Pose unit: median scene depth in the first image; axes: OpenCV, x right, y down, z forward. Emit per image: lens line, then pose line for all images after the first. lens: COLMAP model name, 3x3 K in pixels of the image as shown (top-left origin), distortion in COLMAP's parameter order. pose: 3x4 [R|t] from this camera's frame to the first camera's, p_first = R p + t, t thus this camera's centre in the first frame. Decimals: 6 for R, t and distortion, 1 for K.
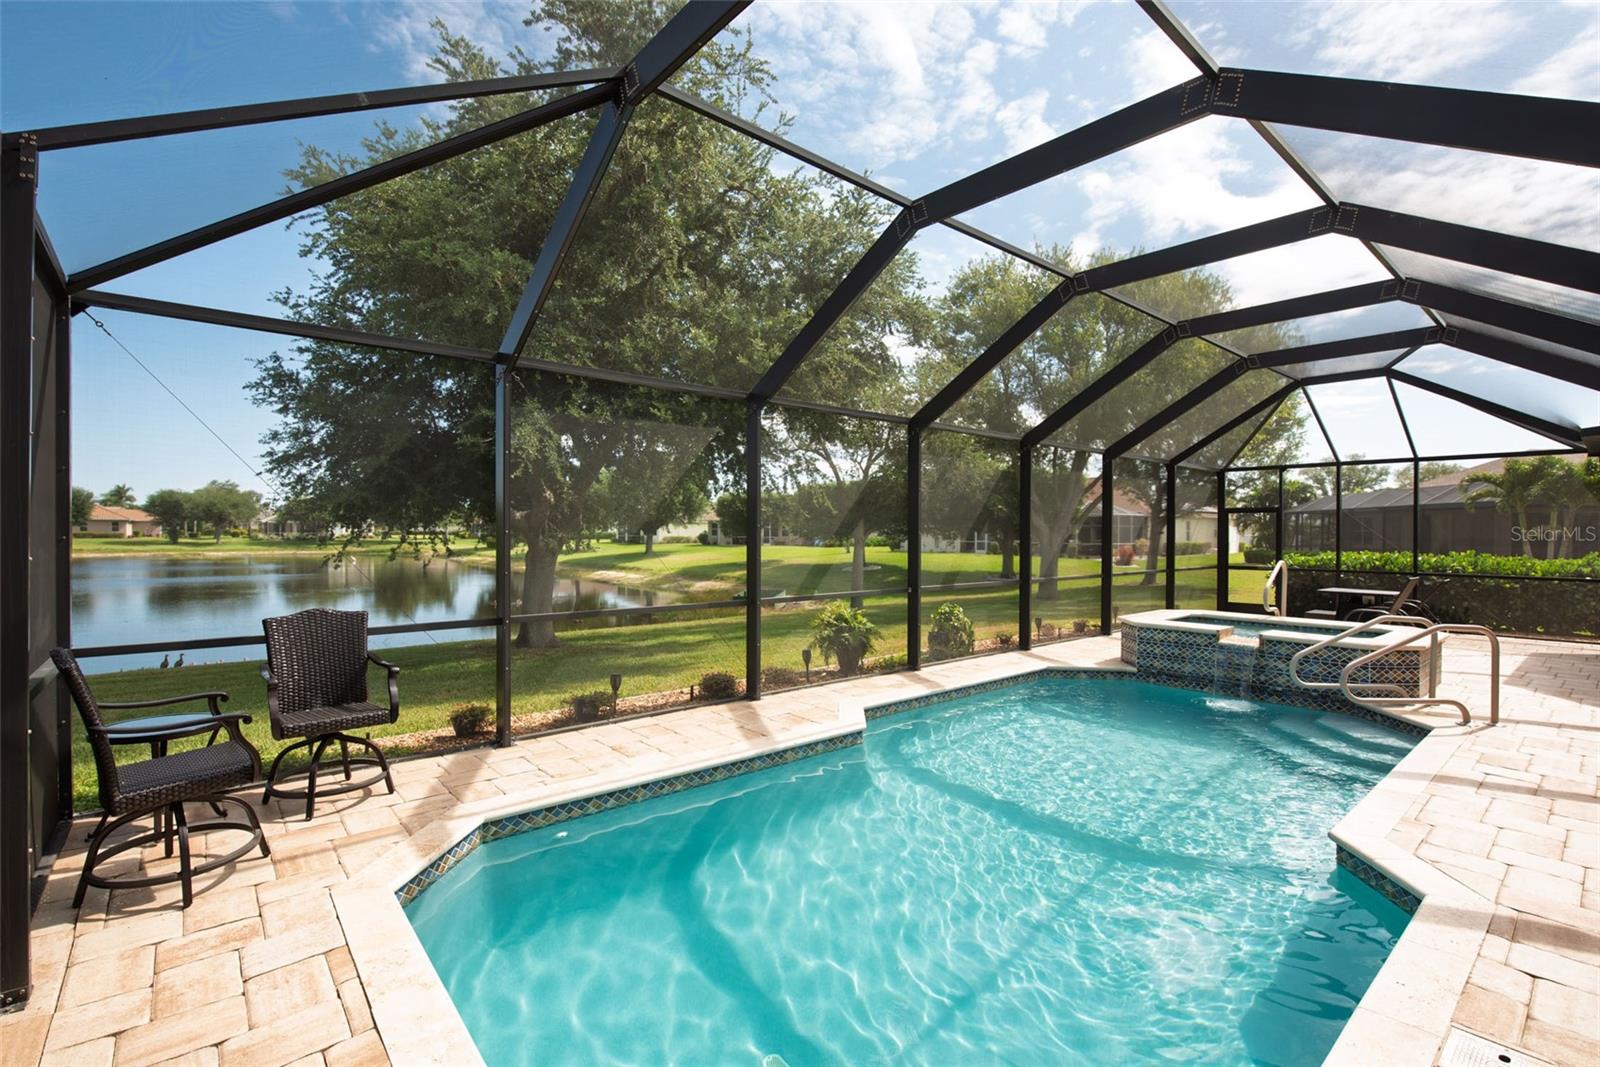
lens RADIAL K [[715.4, 0, 812.7], [0, 715.4, 525.9], [0, 0, 1]] dist [-0.007188, -0.003116]
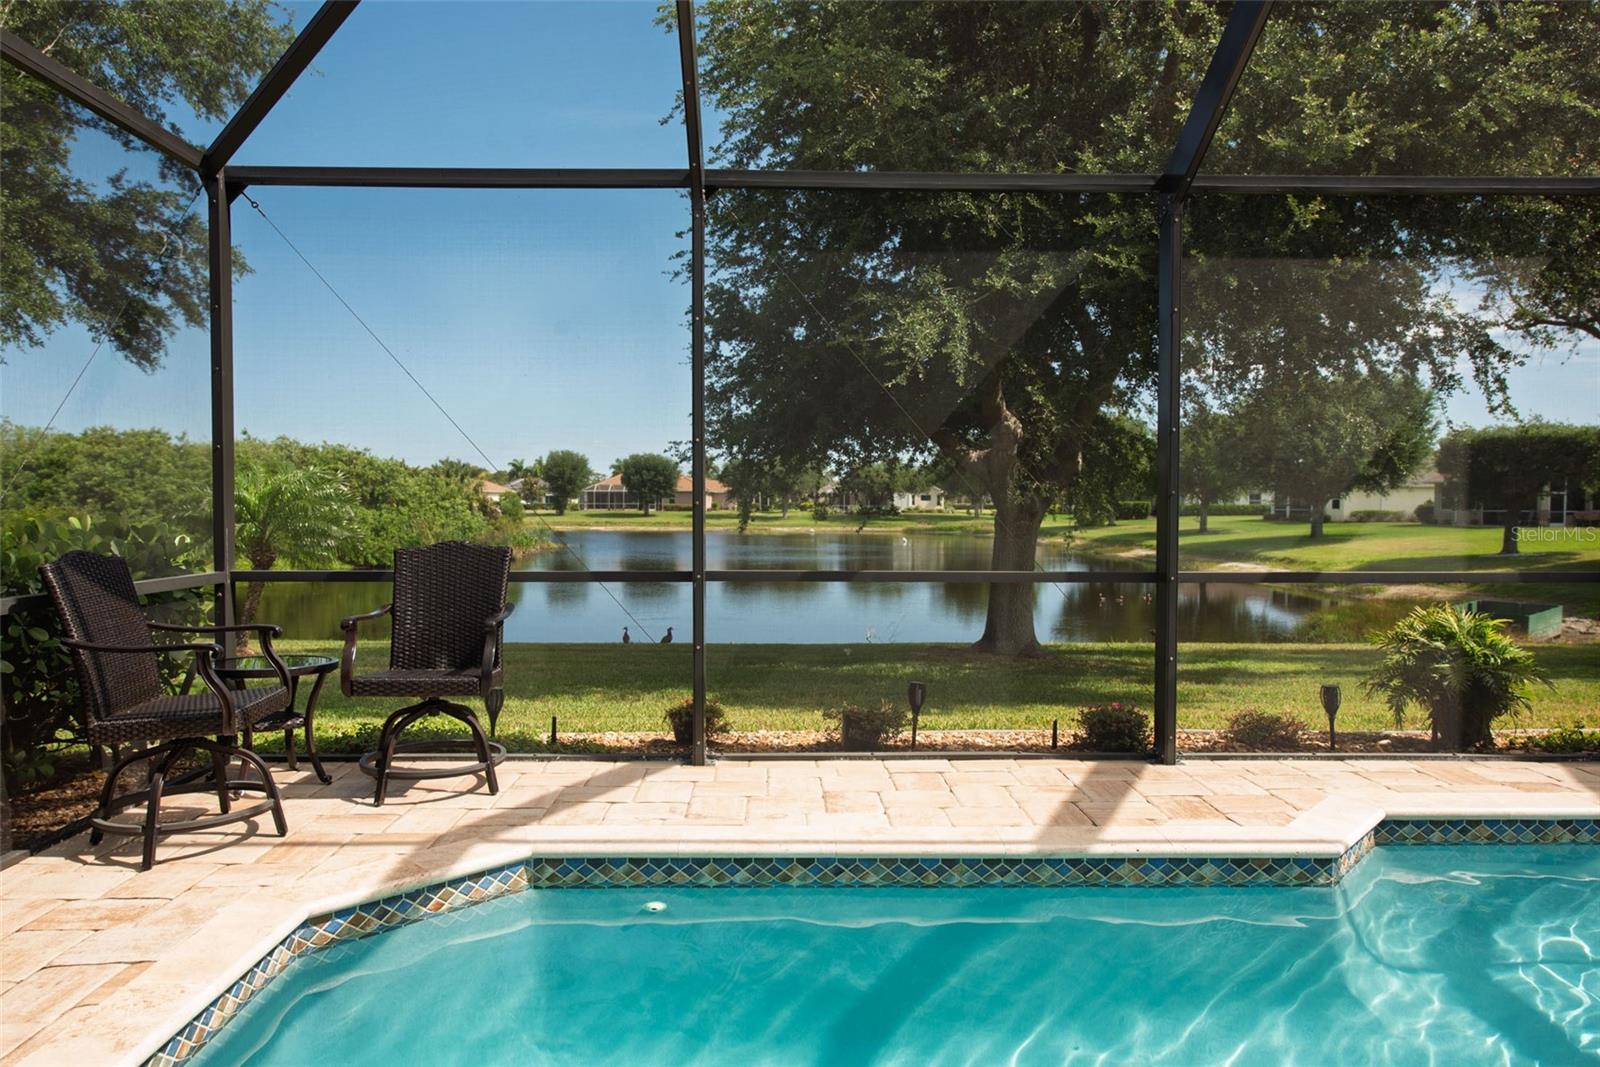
lens RADIAL K [[1078.4, 0, 803.0], [0, 1078.4, 523.9], [0, 0, 1]] dist [-0.002418, 0.003373]
pose [[0.772976, 0.010900, -0.634341, 0.236760], [0.005273, 0.999707, 0.023603, 0.053583], [0.634413, -0.021590, 0.772693, 0.251439]]
